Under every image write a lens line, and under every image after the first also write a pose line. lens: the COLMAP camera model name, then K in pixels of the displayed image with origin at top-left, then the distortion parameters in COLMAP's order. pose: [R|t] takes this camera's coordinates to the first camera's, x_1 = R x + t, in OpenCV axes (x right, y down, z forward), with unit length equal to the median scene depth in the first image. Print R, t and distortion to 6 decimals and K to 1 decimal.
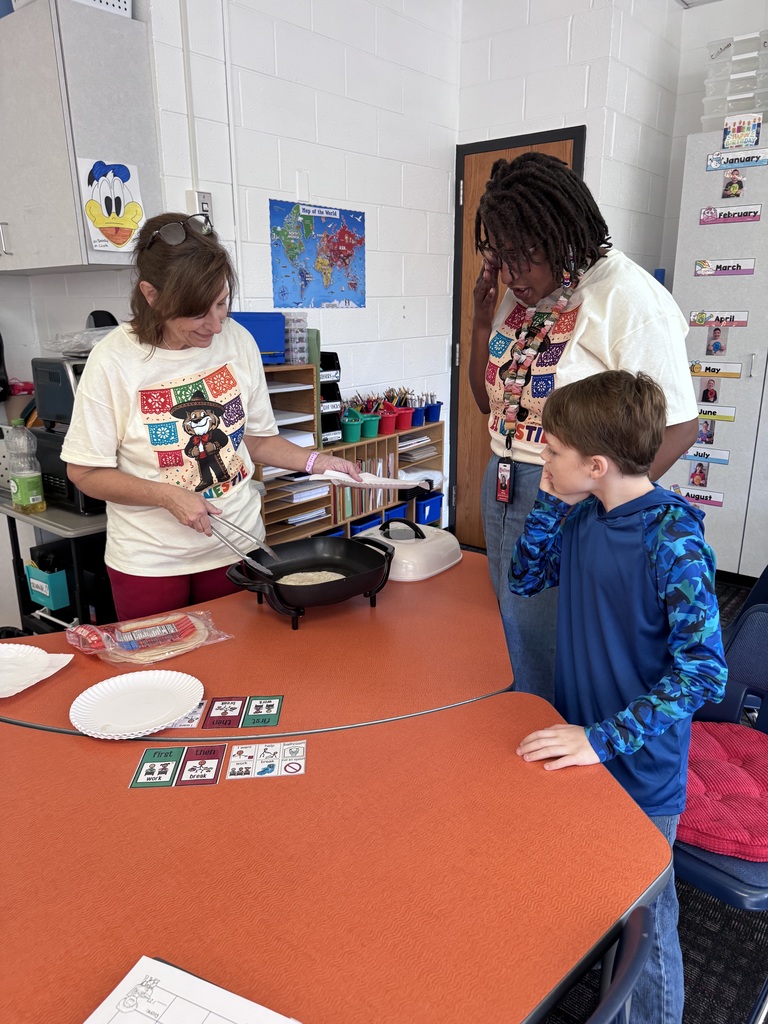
lens RADIAL K [[727.9, 0, 379.9], [0, 727.9, 527.3], [0, 0, 1]] dist [-0.009147, -0.001019]
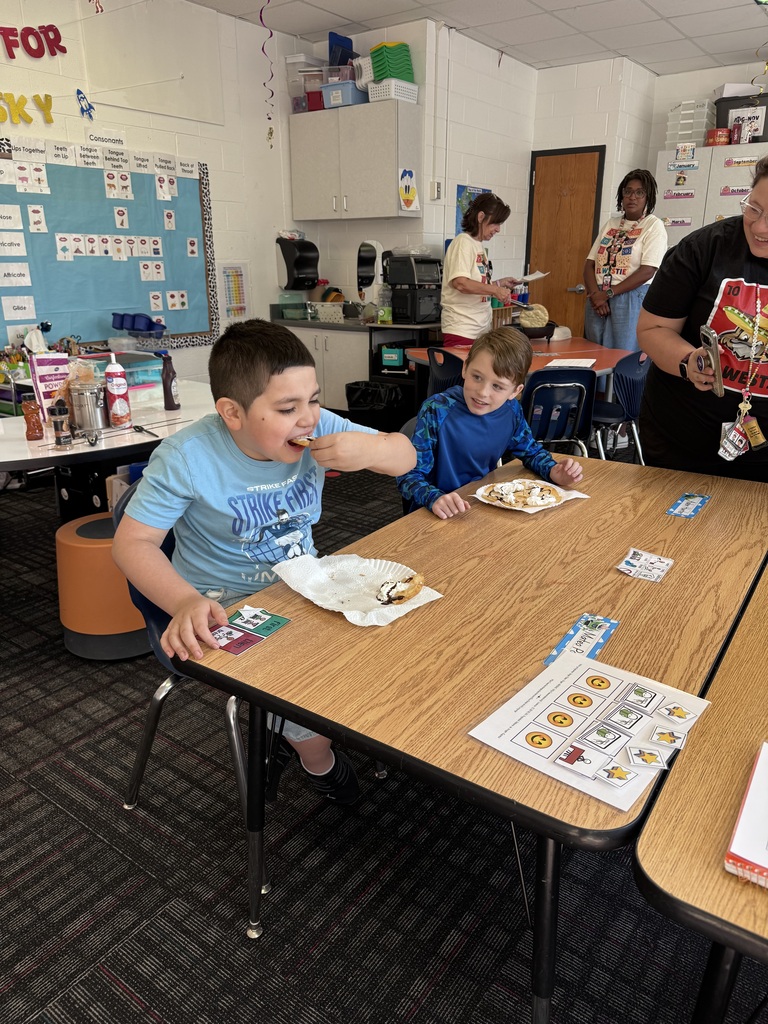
lens RADIAL K [[730.4, 0, 384.0], [0, 730.4, 512.0], [0, 0, 1]] dist [0.004505, -0.005935]
pose [[0.998348, -0.008646, 0.056801, -0.471030], [0.006593, 0.999321, 0.036242, 0.380431], [-0.057076, -0.035807, 0.997728, -1.039812]]
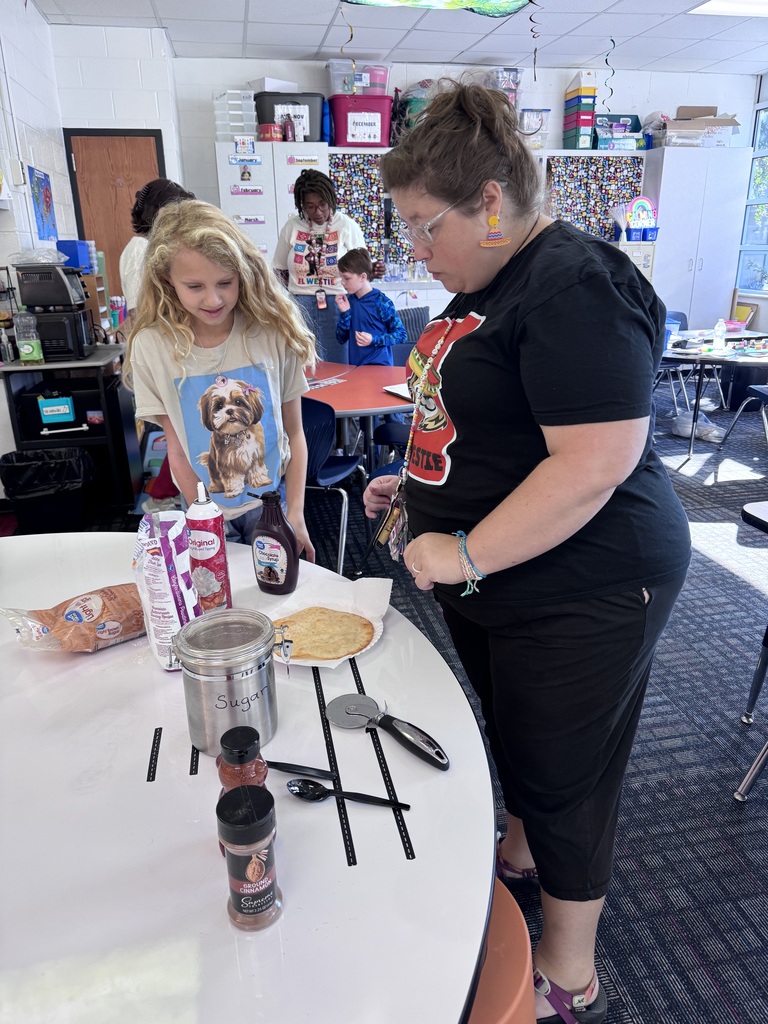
lens RADIAL K [[730.4, 0, 384.0], [0, 730.4, 512.0], [0, 0, 1]] dist [0.004505, -0.005935]
pose [[0.637001, -0.262343, 0.724849, -0.935009], [0.237626, 0.961344, 0.139111, 0.192169], [-0.733324, 0.083629, 0.674716, -0.472709]]
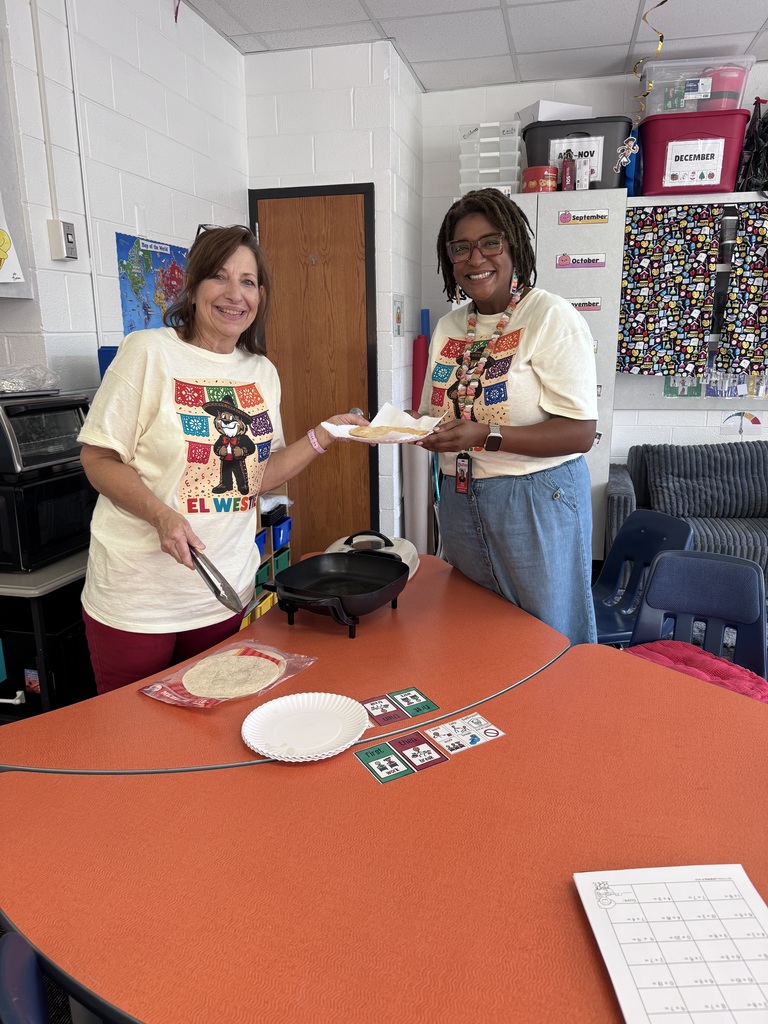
lens RADIAL K [[730.4, 0, 384.0], [0, 730.4, 512.0], [0, 0, 1]] dist [0.004505, -0.005935]
pose [[0.899111, -0.104370, 0.425096, -0.278068], [0.130763, 0.990854, -0.033299, -0.000626], [-0.417732, 0.085527, 0.904536, -0.004434]]
